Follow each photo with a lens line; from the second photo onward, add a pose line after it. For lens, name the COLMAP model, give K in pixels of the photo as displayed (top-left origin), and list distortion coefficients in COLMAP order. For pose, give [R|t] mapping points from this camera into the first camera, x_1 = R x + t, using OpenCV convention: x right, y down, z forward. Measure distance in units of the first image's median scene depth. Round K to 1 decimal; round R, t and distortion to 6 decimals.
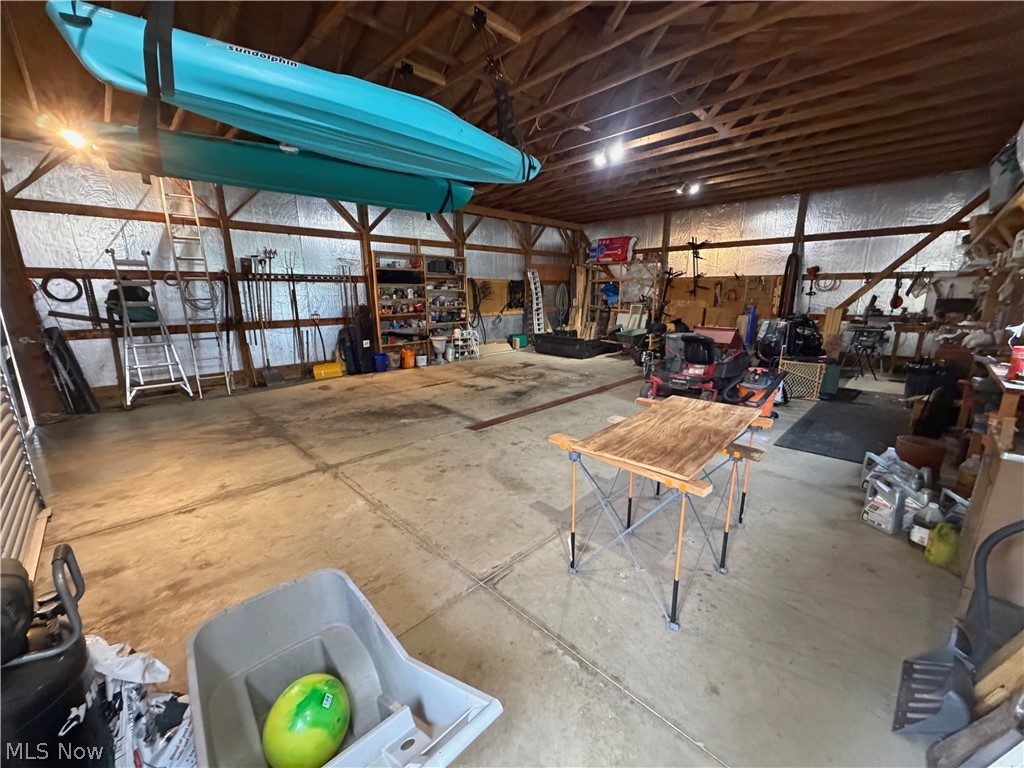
lens RADIAL K [[414.7, 0, 512.0], [0, 414.7, 384.0], [0, 0, 1]] dist [-0.000629, -0.000203]
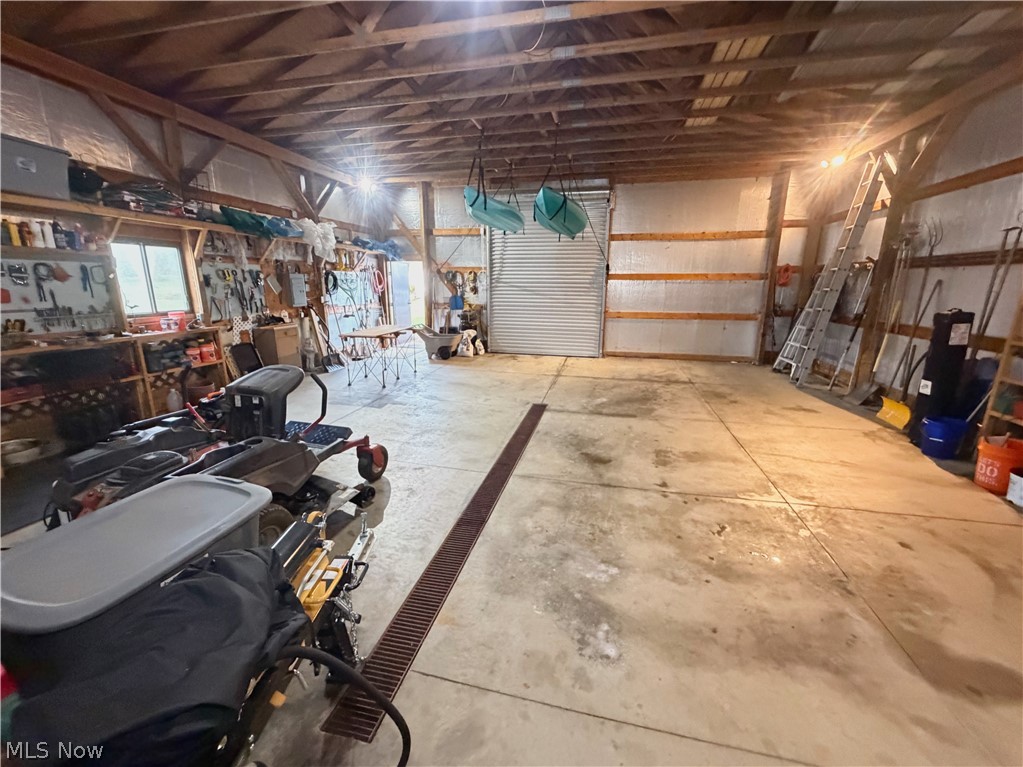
lens RADIAL K [[414.3, 0, 511.5], [0, 414.3, 383.5], [0, 0, 1]] dist [-0.000629, -0.000203]
pose [[-0.847677, 0.137410, -0.512408, 0.477868], [-0.109826, 0.899498, 0.422898, -0.366121], [0.519020, 0.414756, -0.747392, 1.567884]]
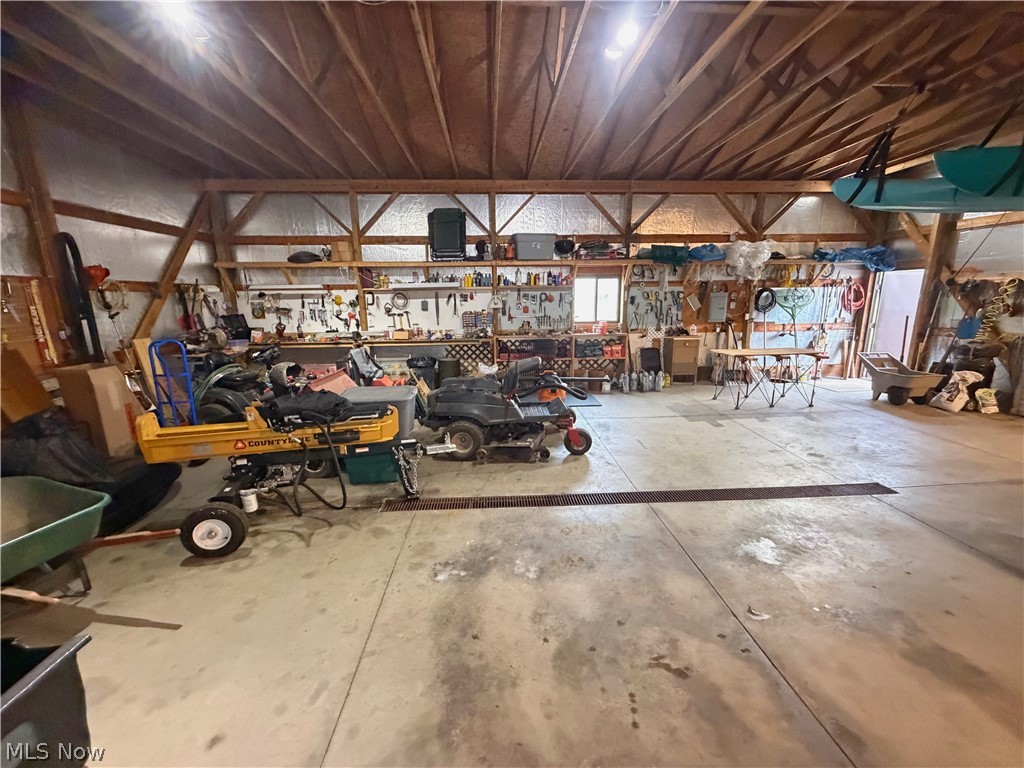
lens RADIAL K [[414.7, 0, 512.0], [0, 414.7, 384.0], [0, 0, 1]] dist [-0.000629, -0.000203]
pose [[-0.742671, -0.110426, 0.660490, -0.066219], [0.174038, 0.920591, 0.349604, -0.382893], [-0.646646, 0.374591, -0.664477, 1.622960]]
